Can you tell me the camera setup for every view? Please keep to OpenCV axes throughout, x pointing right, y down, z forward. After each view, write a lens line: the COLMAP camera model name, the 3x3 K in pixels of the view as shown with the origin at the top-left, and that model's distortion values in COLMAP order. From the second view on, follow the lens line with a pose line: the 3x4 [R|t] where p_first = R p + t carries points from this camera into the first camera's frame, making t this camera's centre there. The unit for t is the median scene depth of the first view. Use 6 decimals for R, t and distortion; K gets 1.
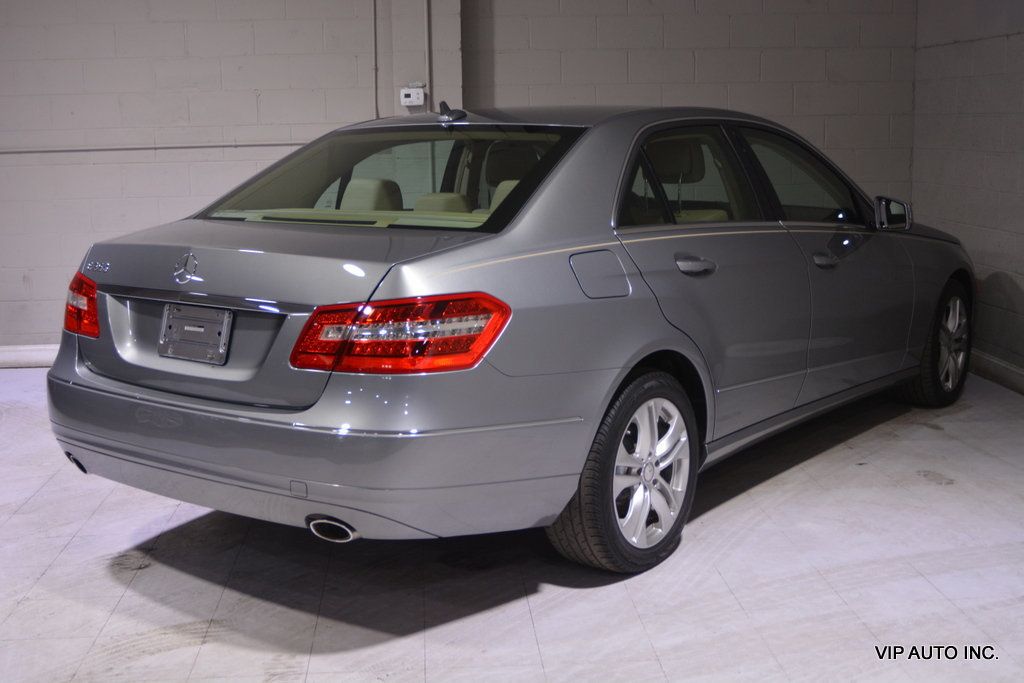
lens RADIAL K [[1267.1, 0, 518.6], [0, 1267.1, 337.5], [0, 0, 1]] dist [-0.049770, 0.000000]
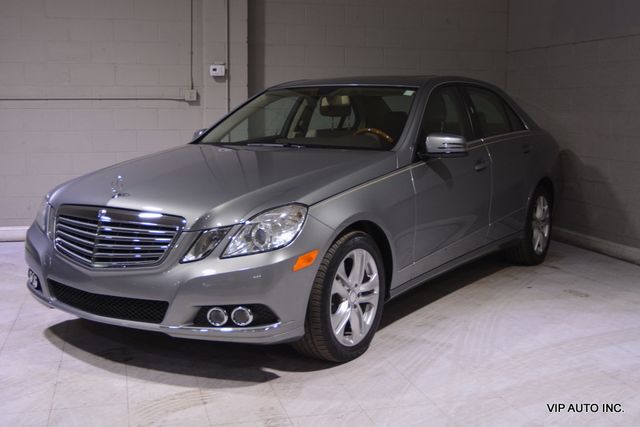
lens RADIAL K [[757.6, 0, 319.7], [0, 757.6, 218.9], [0, 0, 1]] dist [-0.051865, 0.000000]
pose [[0.983182, -0.004591, 0.182569, -0.193089], [0.009264, 0.999651, -0.024750, 0.032753], [-0.182391, 0.026025, 0.982882, 0.060712]]
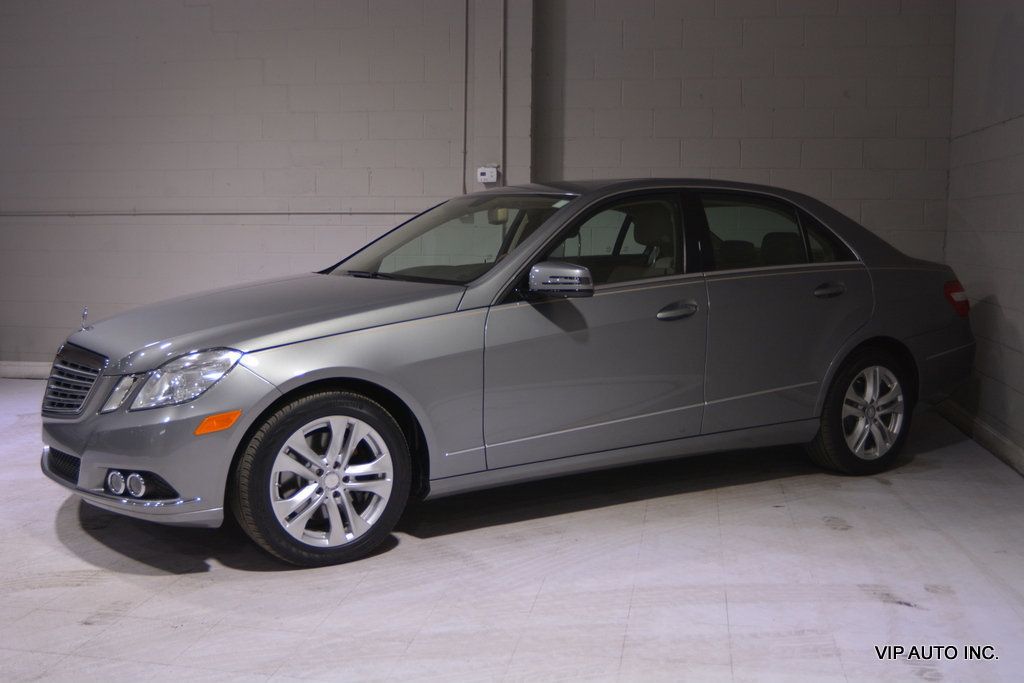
lens RADIAL K [[1072.2, 0, 512.2], [0, 1072.2, 336.5], [0, 0, 1]] dist [-0.056091, 0.000000]
pose [[0.970328, 0.049241, -0.236724, 0.268773], [-0.064205, 0.996369, -0.055920, 0.022517], [0.233111, 0.069460, 0.969966, 0.060306]]
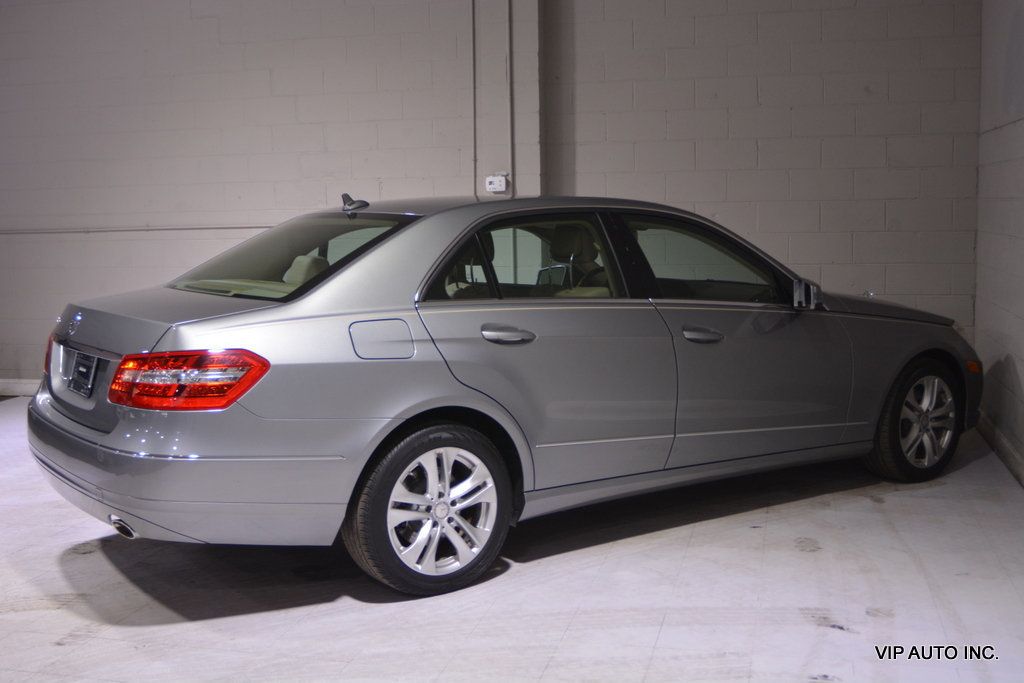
lens RADIAL K [[1169.8, 0, 512.7], [0, 1169.8, 346.7], [0, 0, 1]] dist [-0.055654, 0.000000]
pose [[0.951241, 0.037671, -0.306139, 0.385508], [-0.050530, 0.998137, -0.034185, -0.008337], [0.304281, 0.047988, 0.951373, -0.009411]]
